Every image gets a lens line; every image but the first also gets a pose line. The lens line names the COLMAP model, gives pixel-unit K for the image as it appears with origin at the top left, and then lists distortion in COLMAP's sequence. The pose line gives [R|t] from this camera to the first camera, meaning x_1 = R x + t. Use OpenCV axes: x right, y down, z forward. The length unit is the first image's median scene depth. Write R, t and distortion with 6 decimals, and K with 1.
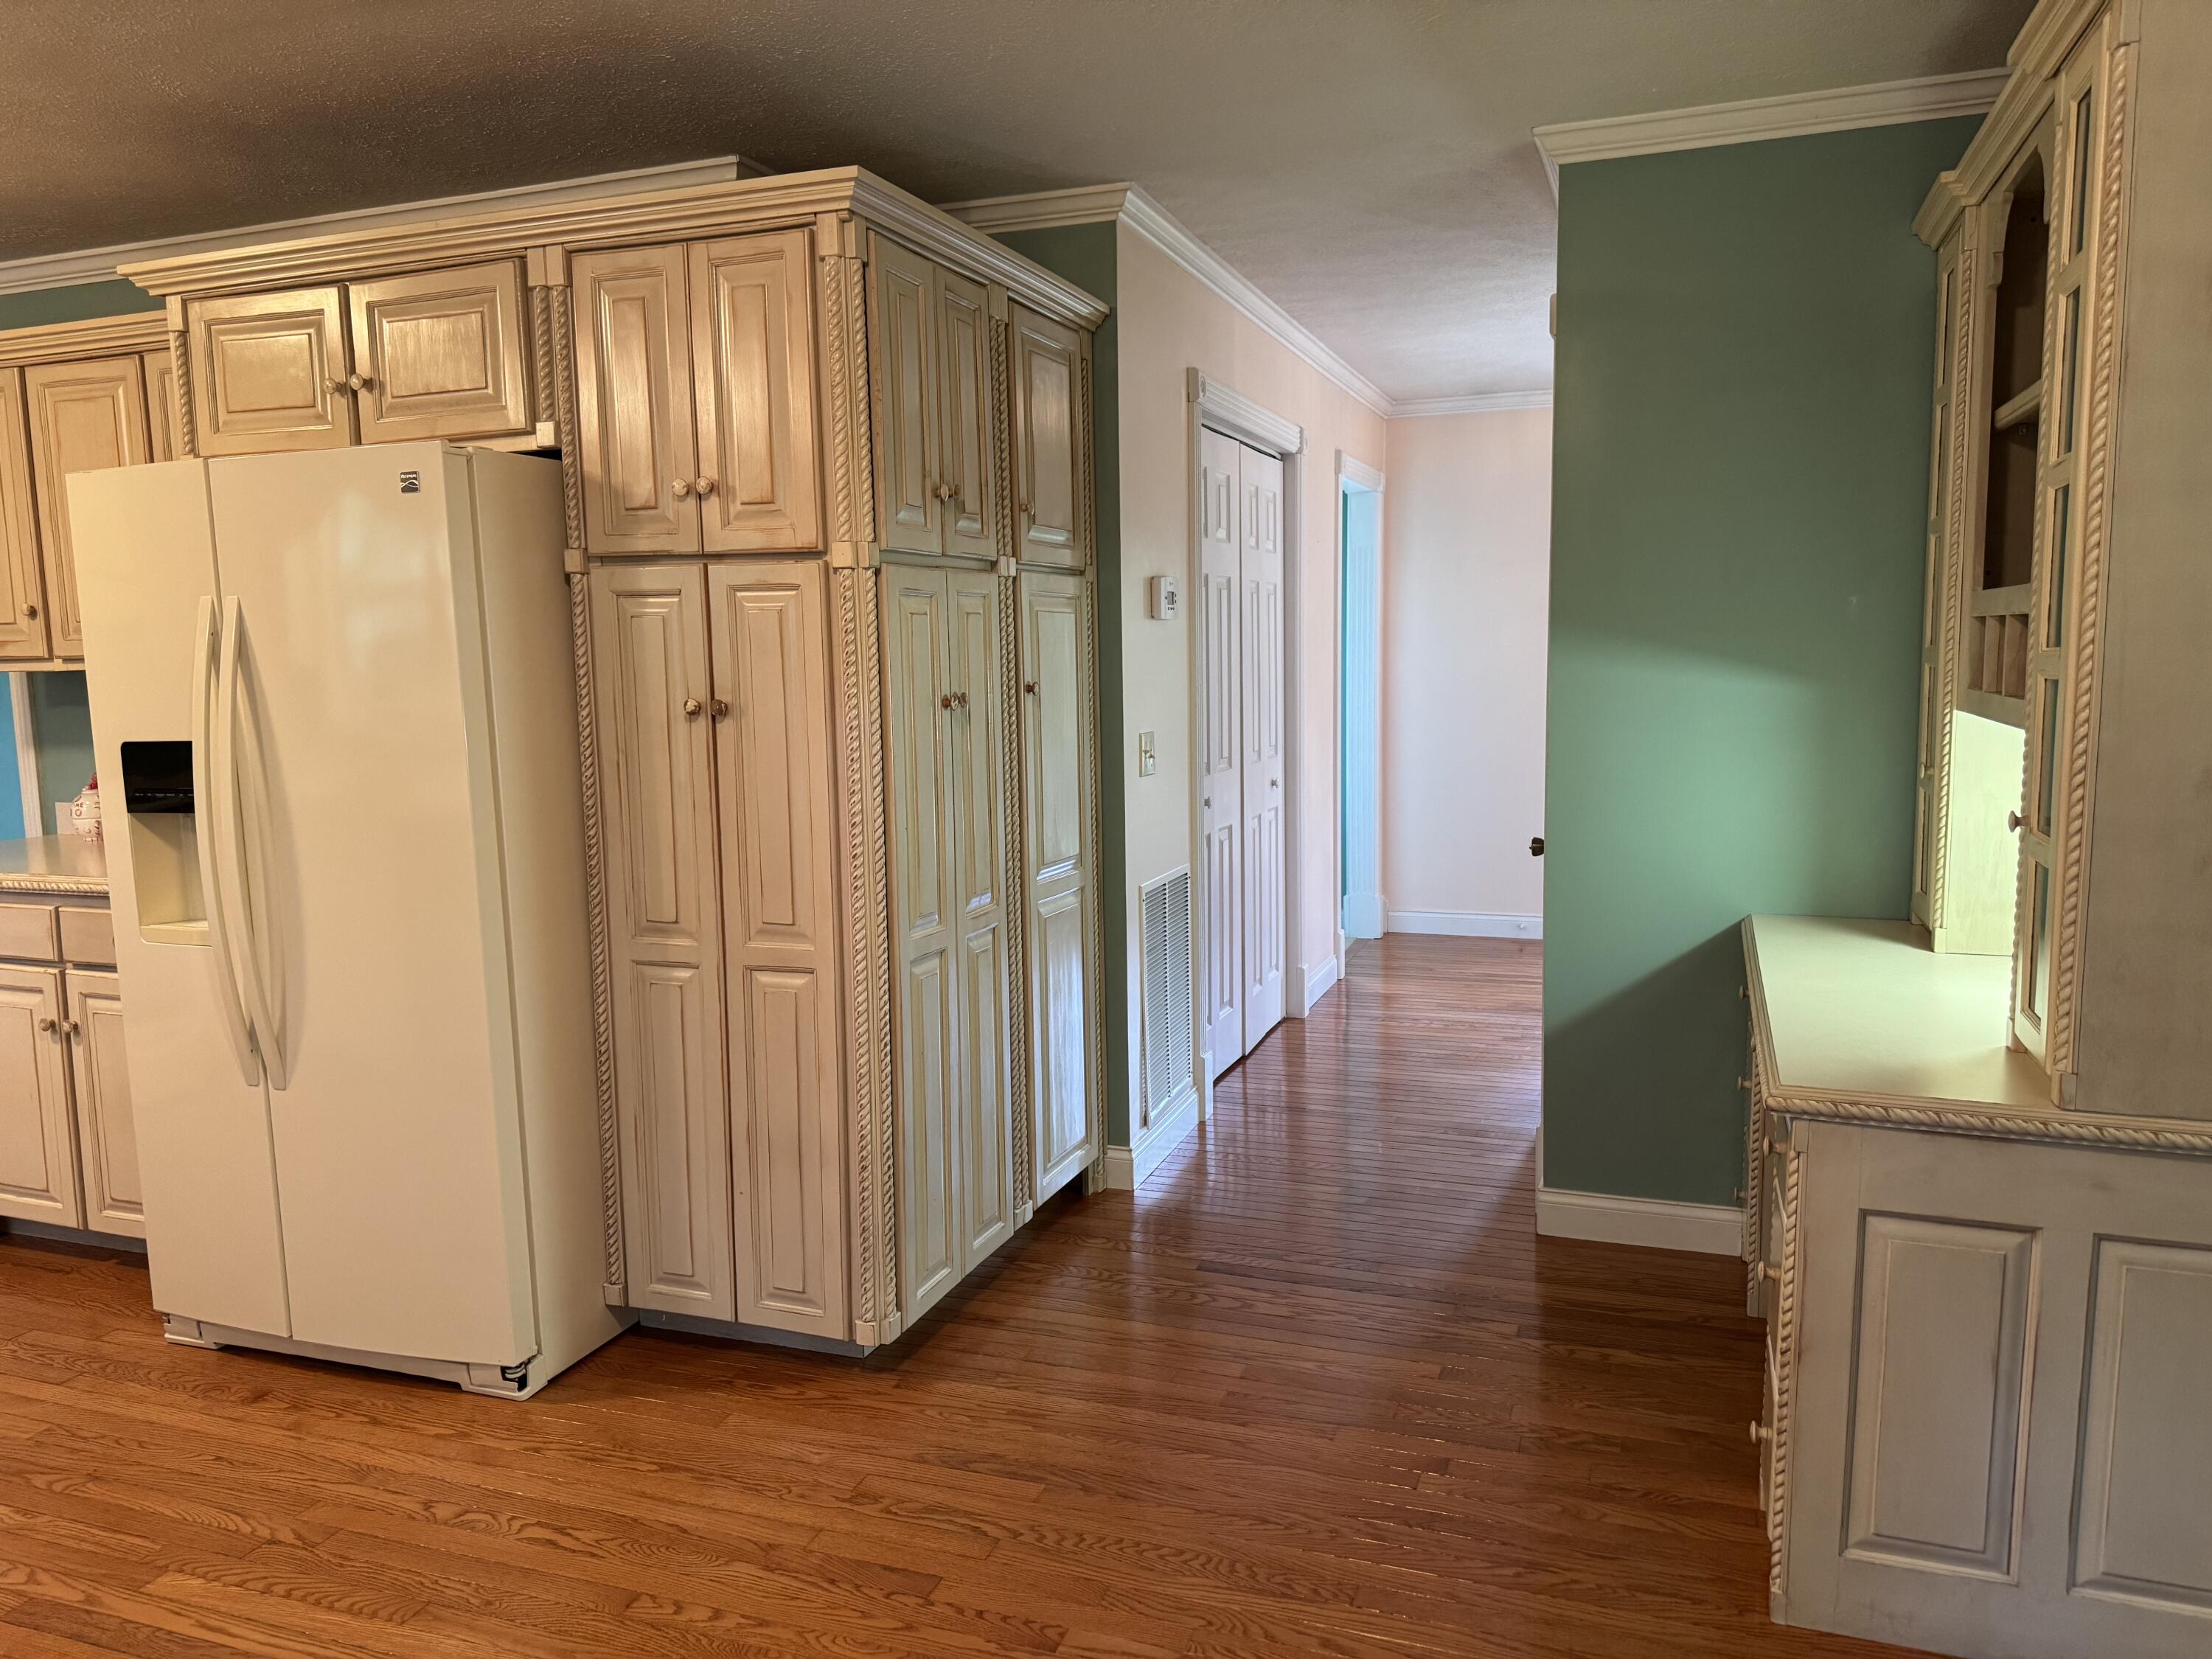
lens RADIAL K [[1557.4, 0, 1101.5], [0, 1557.4, 838.6], [0, 0, 1]] dist [0.052298, -0.066248]
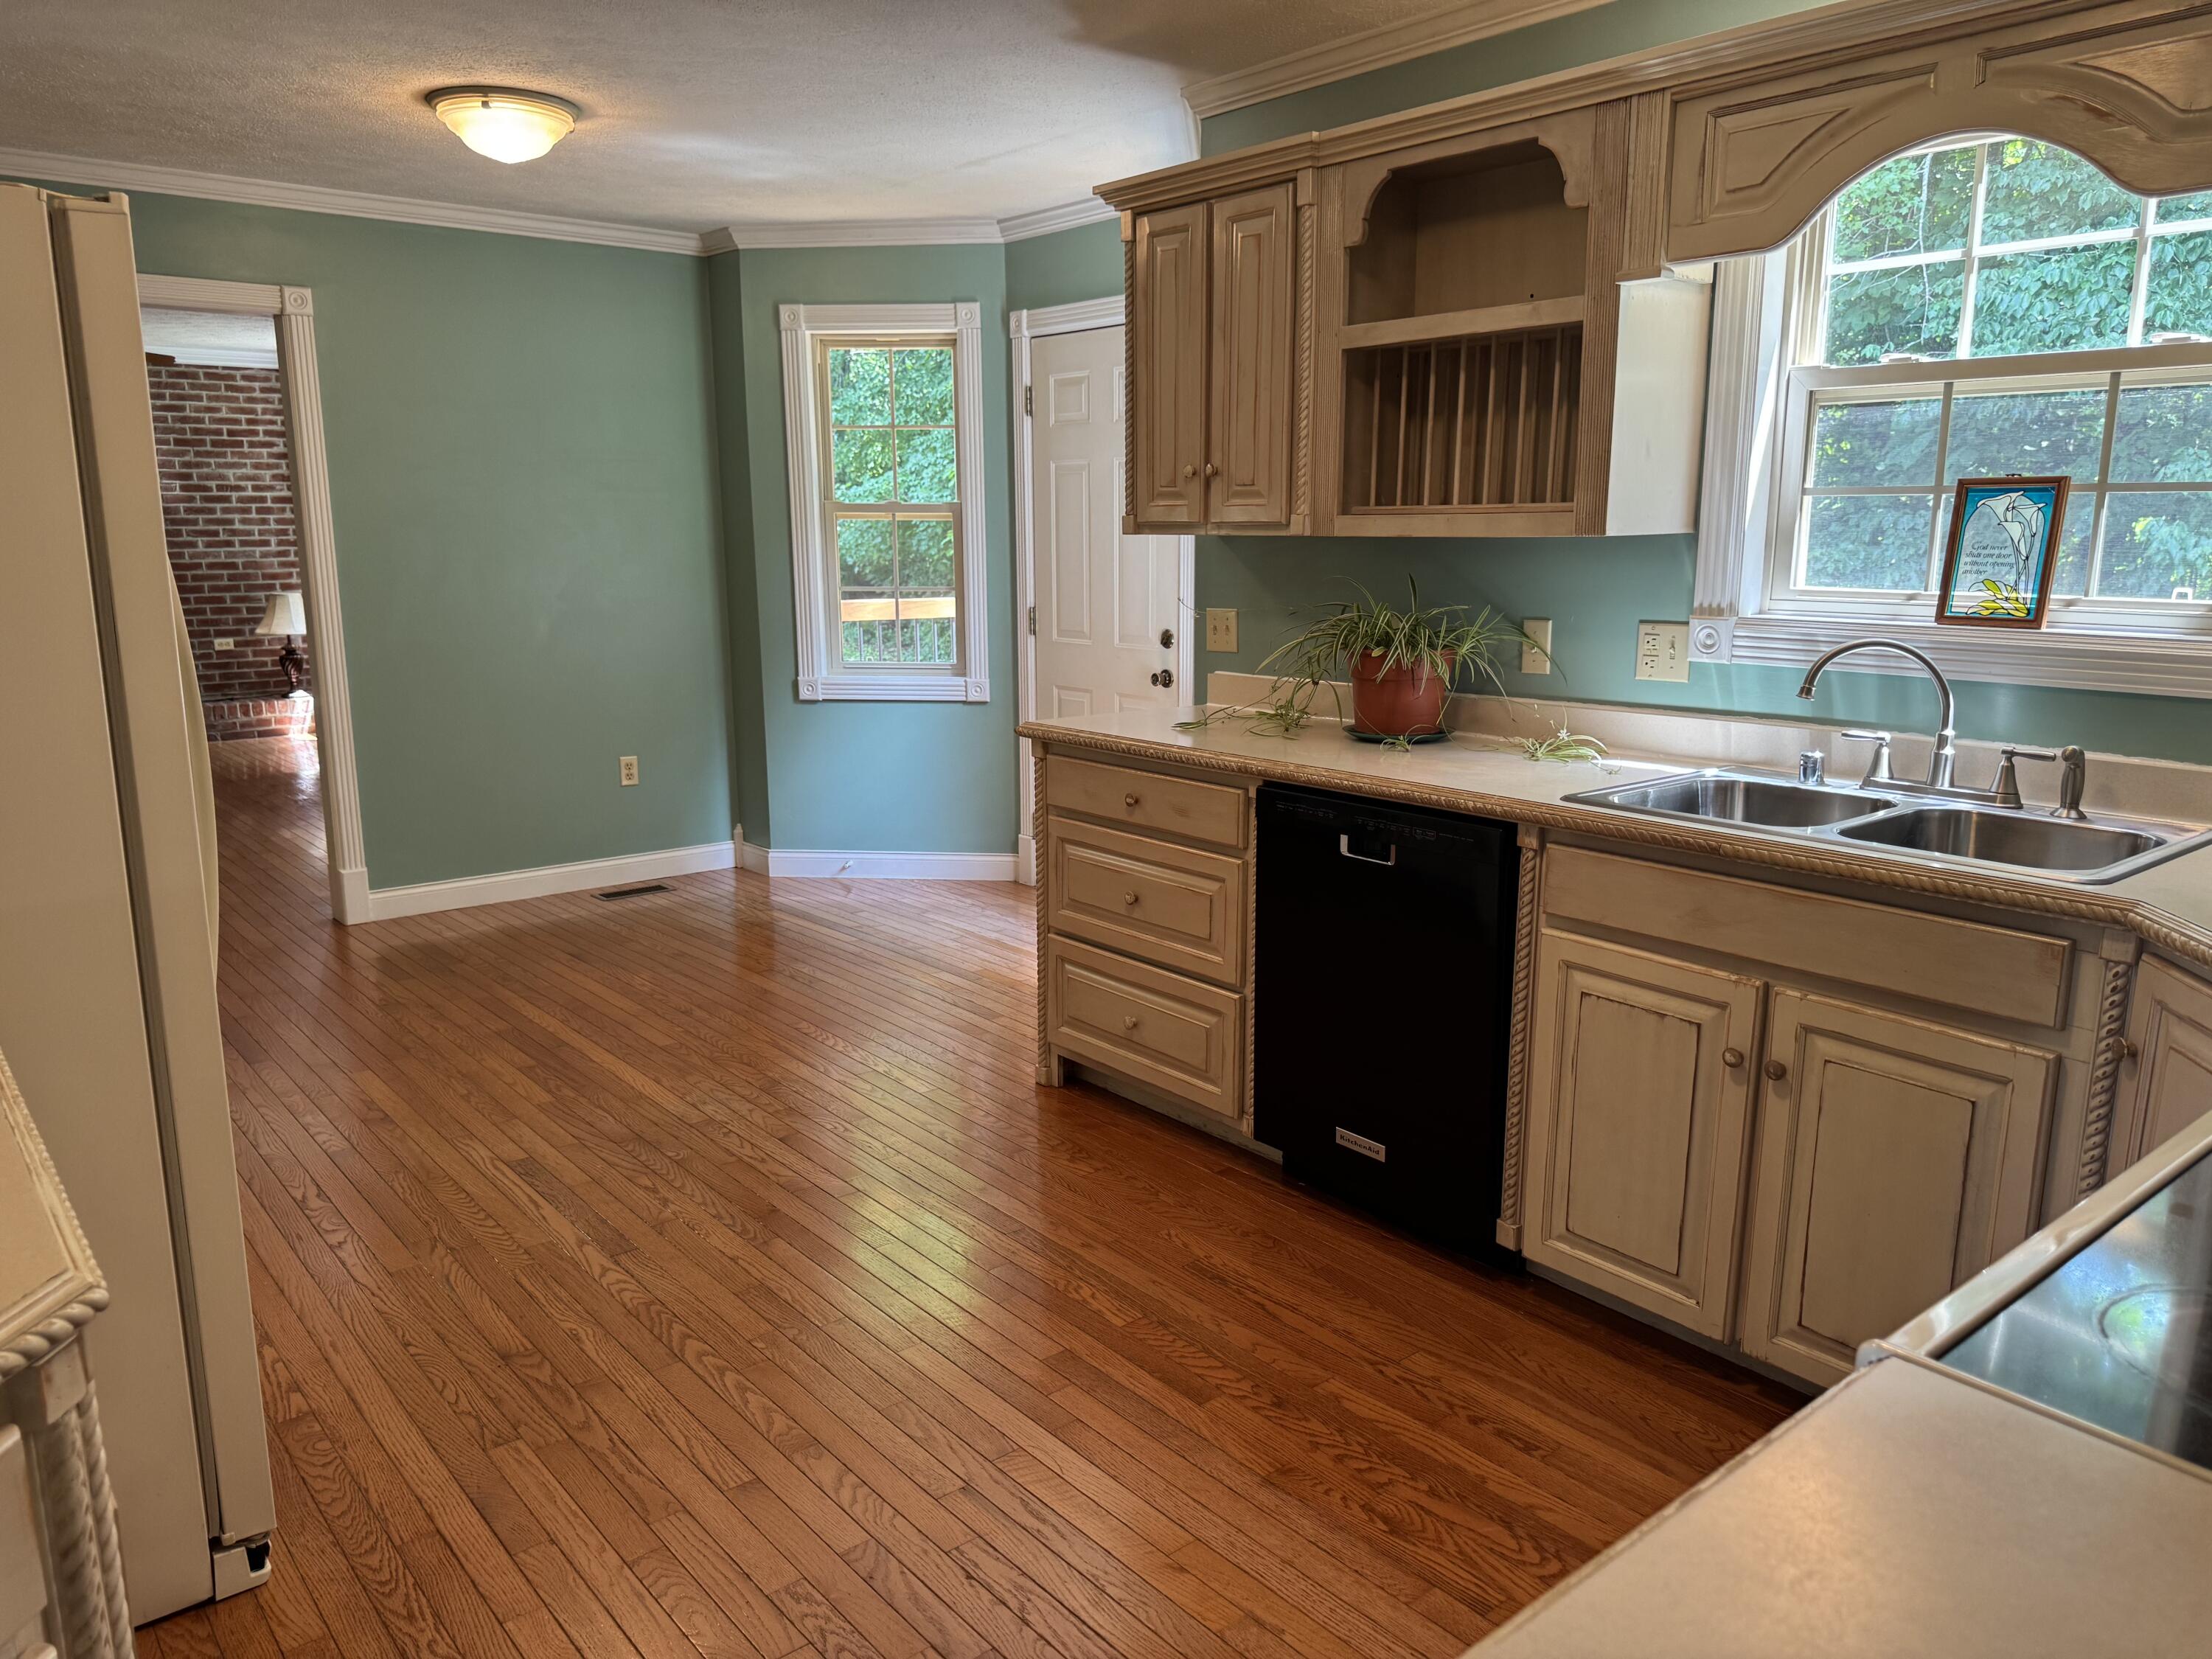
lens RADIAL K [[1557.4, 0, 1117.4], [0, 1557.4, 833.5], [0, 0, 1]] dist [0.052298, -0.066248]
pose [[-0.865373, -0.077700, 0.495068, -1.323262], [0.080425, 0.953568, 0.290242, -0.151371], [-0.494633, 0.290984, -0.818943, 1.402227]]
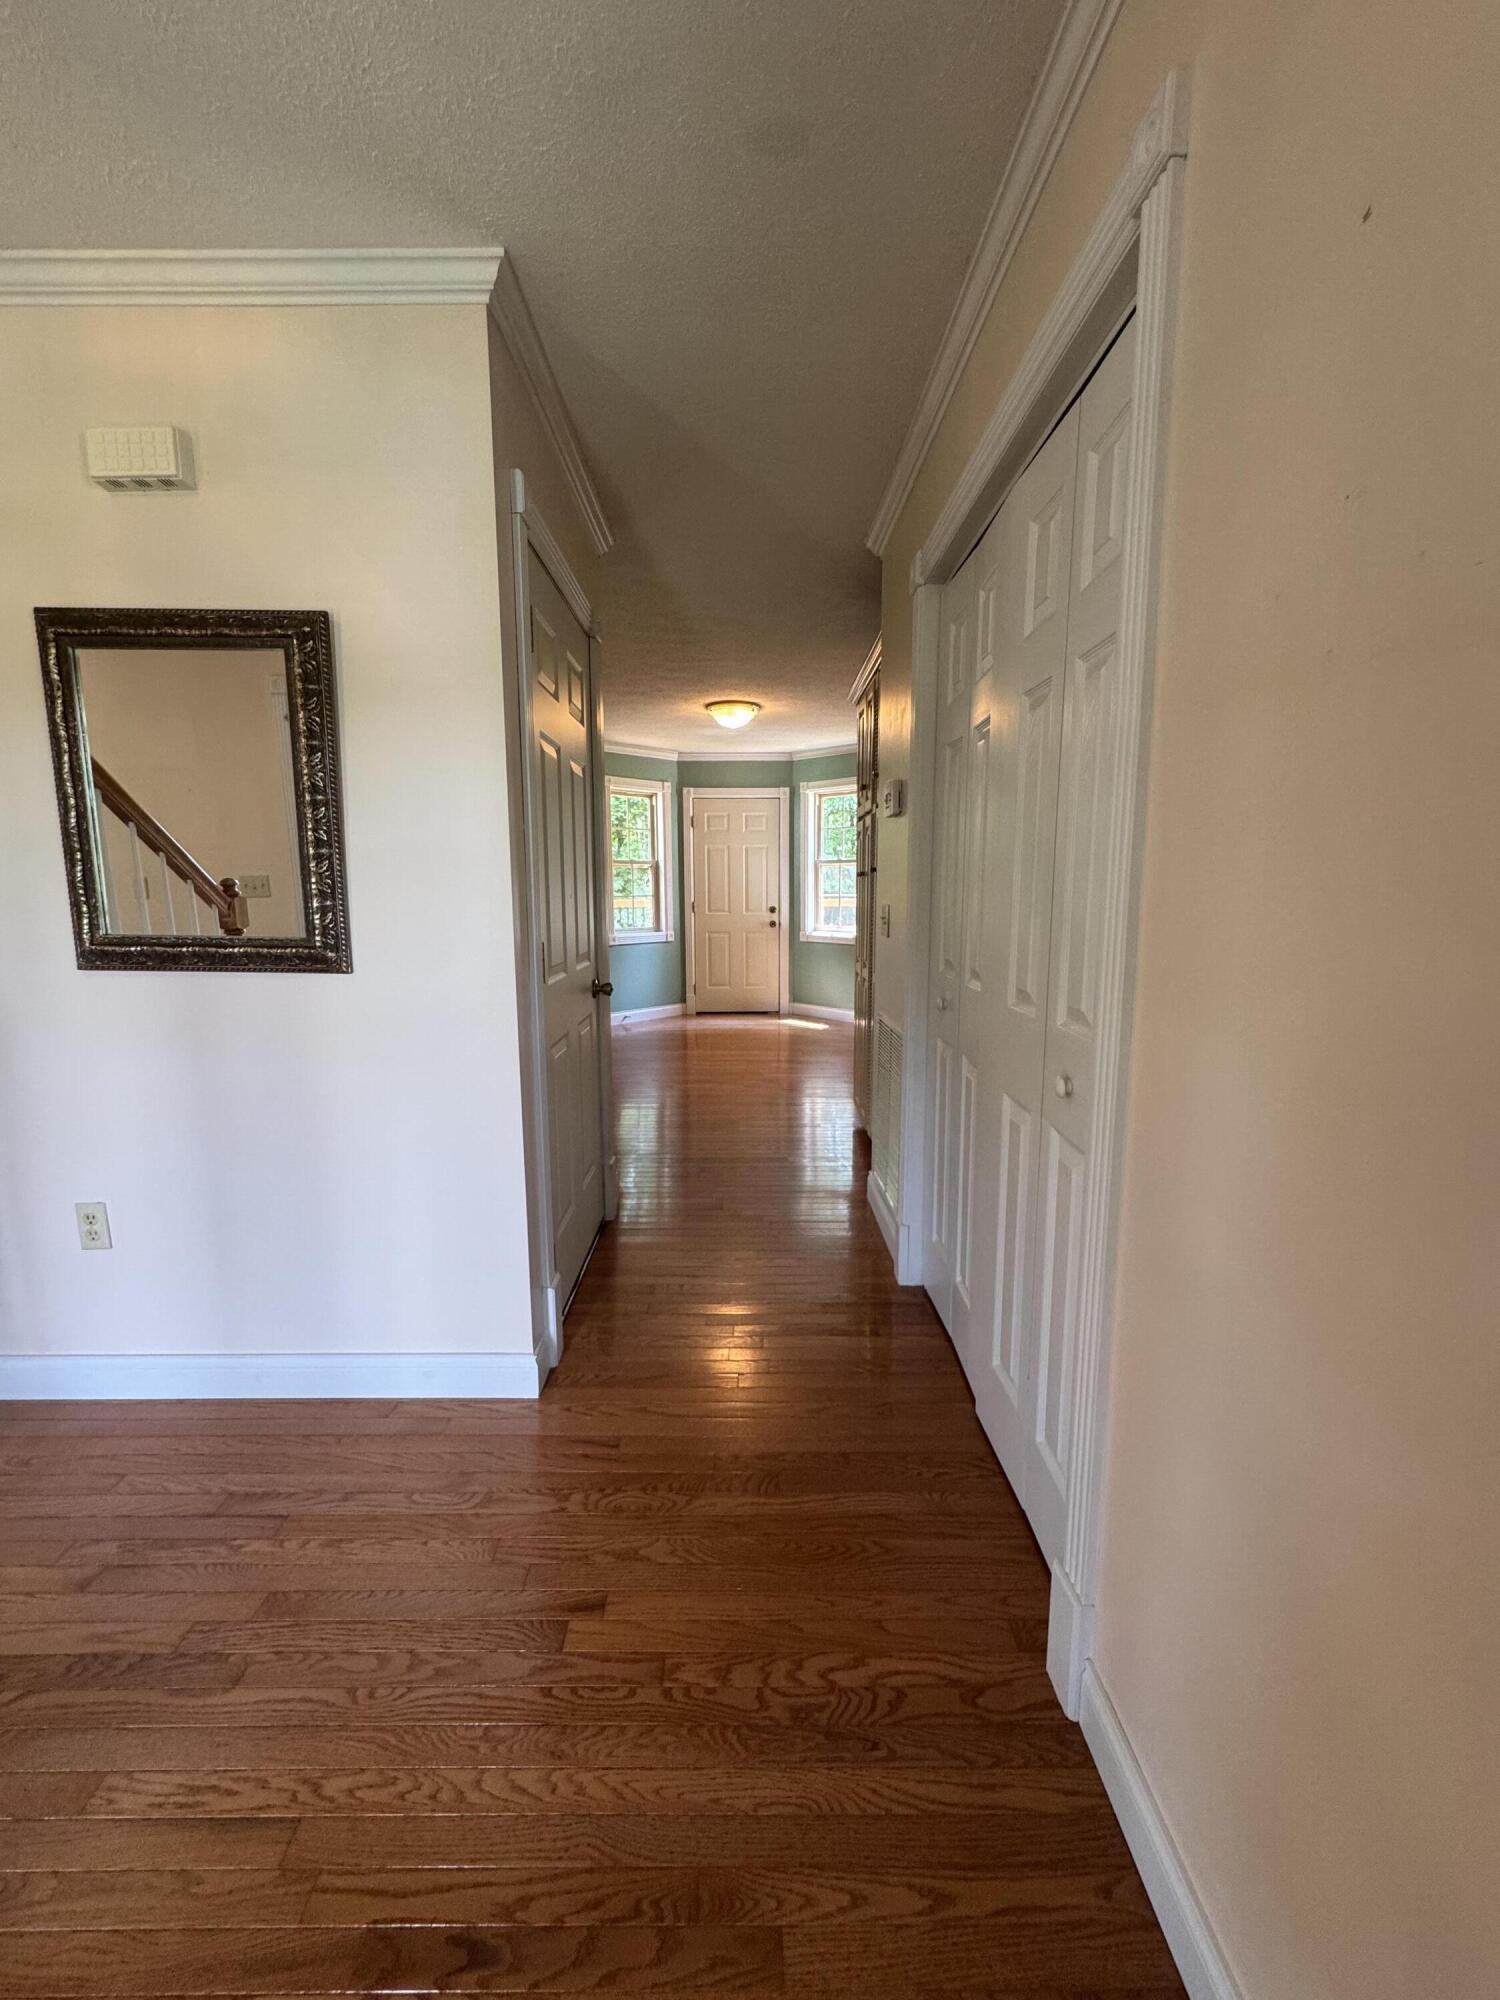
lens RADIAL K [[799.4, 0, 752.1], [0, 799.4, 1009.9], [0, 0, 1]] dist [-0.004230, 0.000454]
pose [[-0.933728, 0.073072, -0.350445, 0.546542], [-0.025798, 0.962665, 0.269462, -0.224545], [0.357052, 0.260645, -0.896983, 2.216331]]
